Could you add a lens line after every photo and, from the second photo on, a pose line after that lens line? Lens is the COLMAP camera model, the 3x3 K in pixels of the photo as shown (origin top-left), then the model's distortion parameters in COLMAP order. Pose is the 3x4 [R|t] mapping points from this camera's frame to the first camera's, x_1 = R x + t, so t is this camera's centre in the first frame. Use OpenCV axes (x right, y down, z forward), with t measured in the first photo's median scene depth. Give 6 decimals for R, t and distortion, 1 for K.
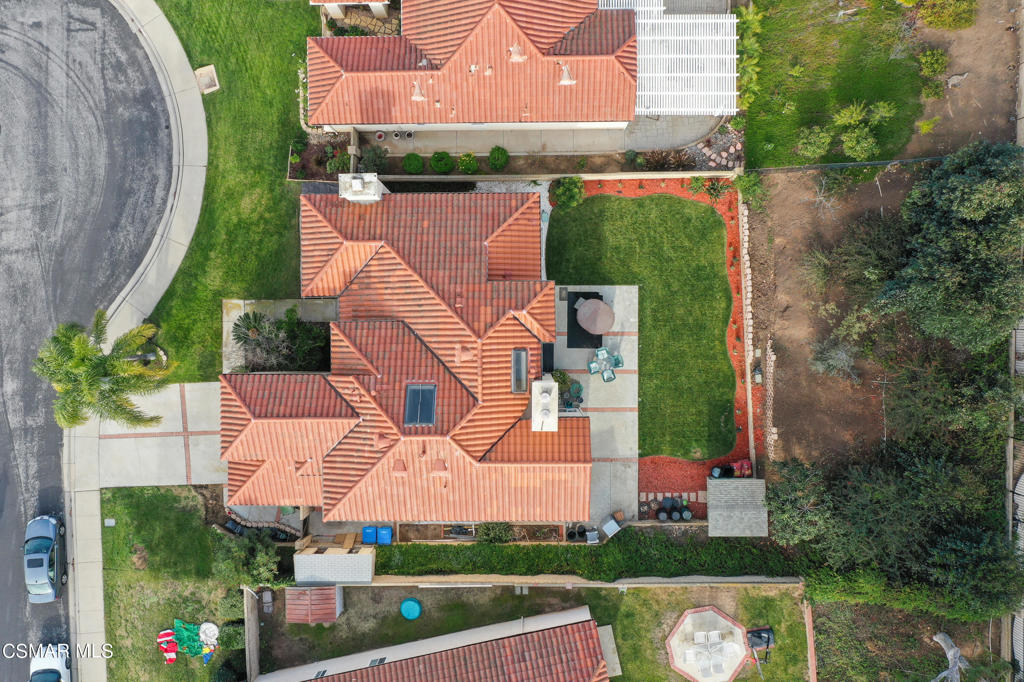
lens RADIAL K [[822.0, 0, 509.6], [0, 822.0, 331.3], [0, 0, 1]] dist [0.003372, 0.007652]
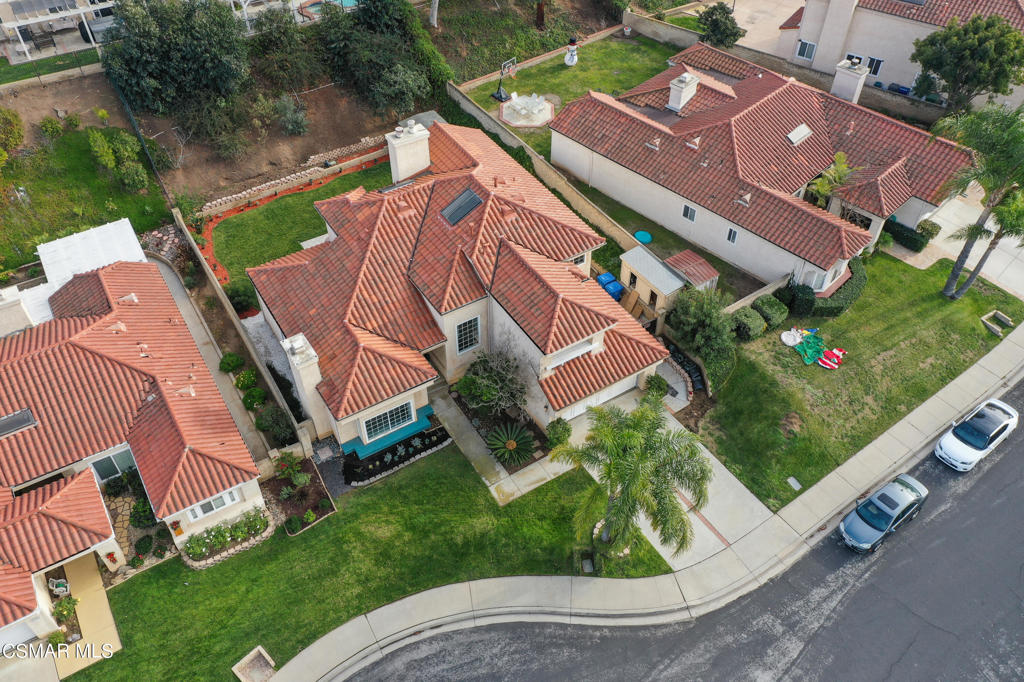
lens RADIAL K [[822.0, 0, 509.6], [0, 822.0, 331.3], [0, 0, 1]] dist [0.003372, 0.007652]
pose [[-0.527023, -0.582771, 0.618567, -0.784271], [0.849476, -0.382849, 0.363065, -0.272483], [0.025234, 0.716802, 0.696820, 0.295982]]
